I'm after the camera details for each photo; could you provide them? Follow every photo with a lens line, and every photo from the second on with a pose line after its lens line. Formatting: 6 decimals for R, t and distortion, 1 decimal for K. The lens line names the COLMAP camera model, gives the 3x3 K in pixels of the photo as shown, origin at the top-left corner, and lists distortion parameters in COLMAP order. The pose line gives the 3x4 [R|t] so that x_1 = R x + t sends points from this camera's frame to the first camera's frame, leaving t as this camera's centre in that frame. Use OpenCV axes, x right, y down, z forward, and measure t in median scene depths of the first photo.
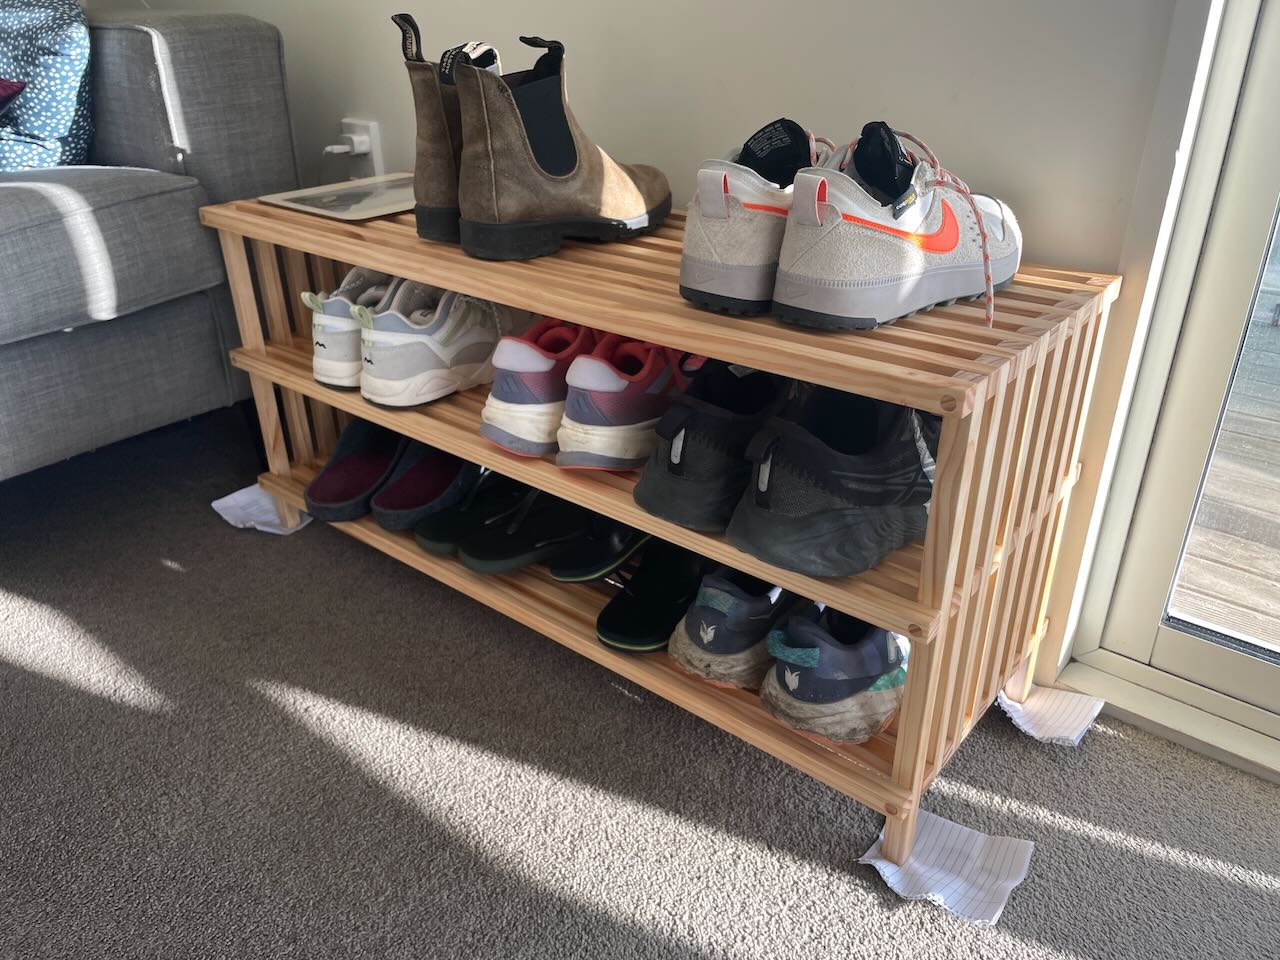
lens RADIAL K [[979.9, 0, 633.2], [0, 979.9, 483.0], [0, 0, 1]] dist [0.030327, -0.062576]
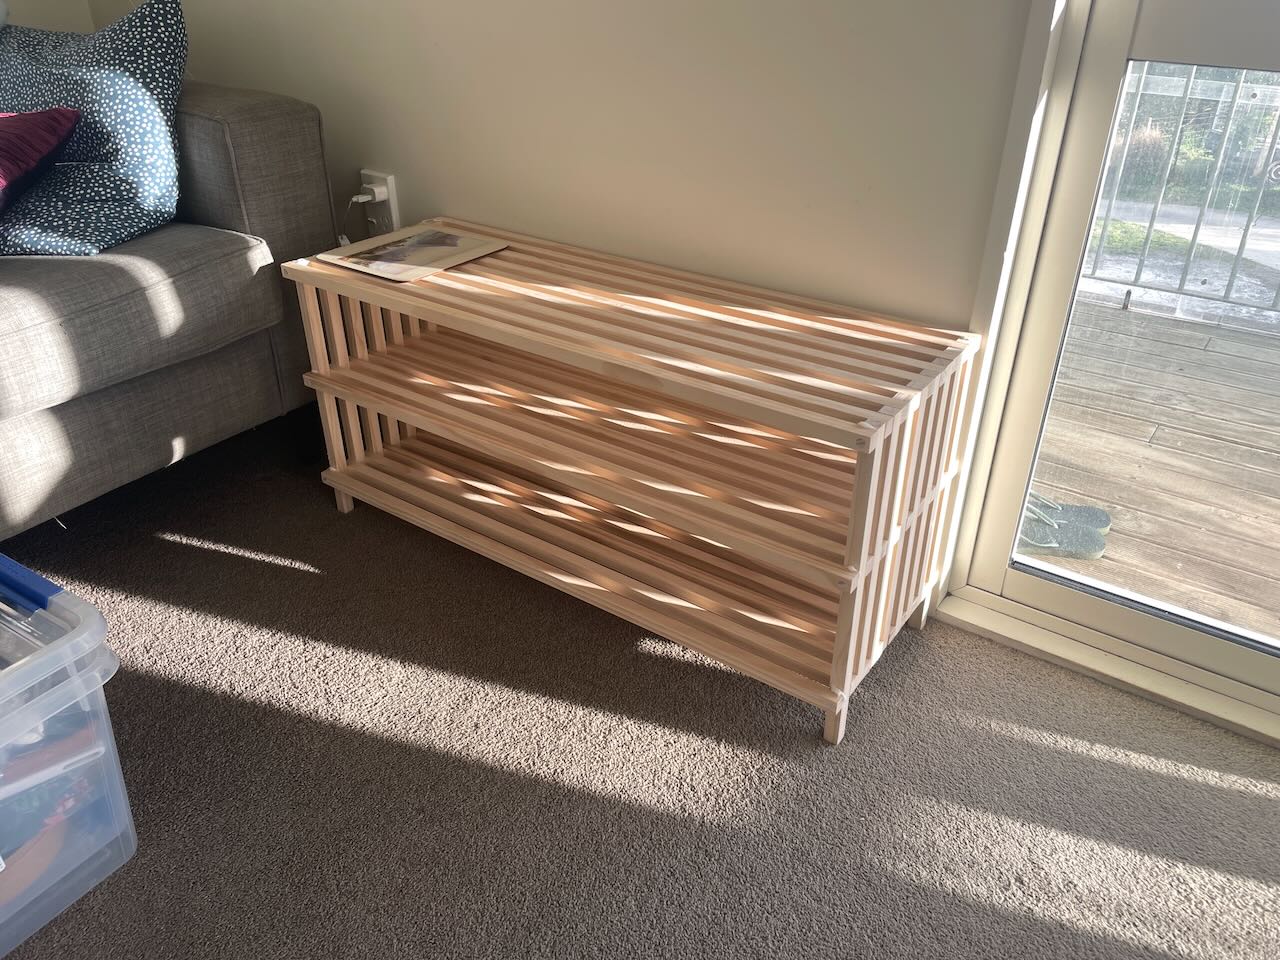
lens RADIAL K [[979.9, 0, 647.2], [0, 979.9, 480.2], [0, 0, 1]] dist [0.030327, -0.062576]
pose [[0.995227, -0.032005, 0.092192, -0.092509], [0.027122, 0.998187, 0.053738, -0.063140], [-0.093745, -0.050981, 0.994290, -0.311864]]
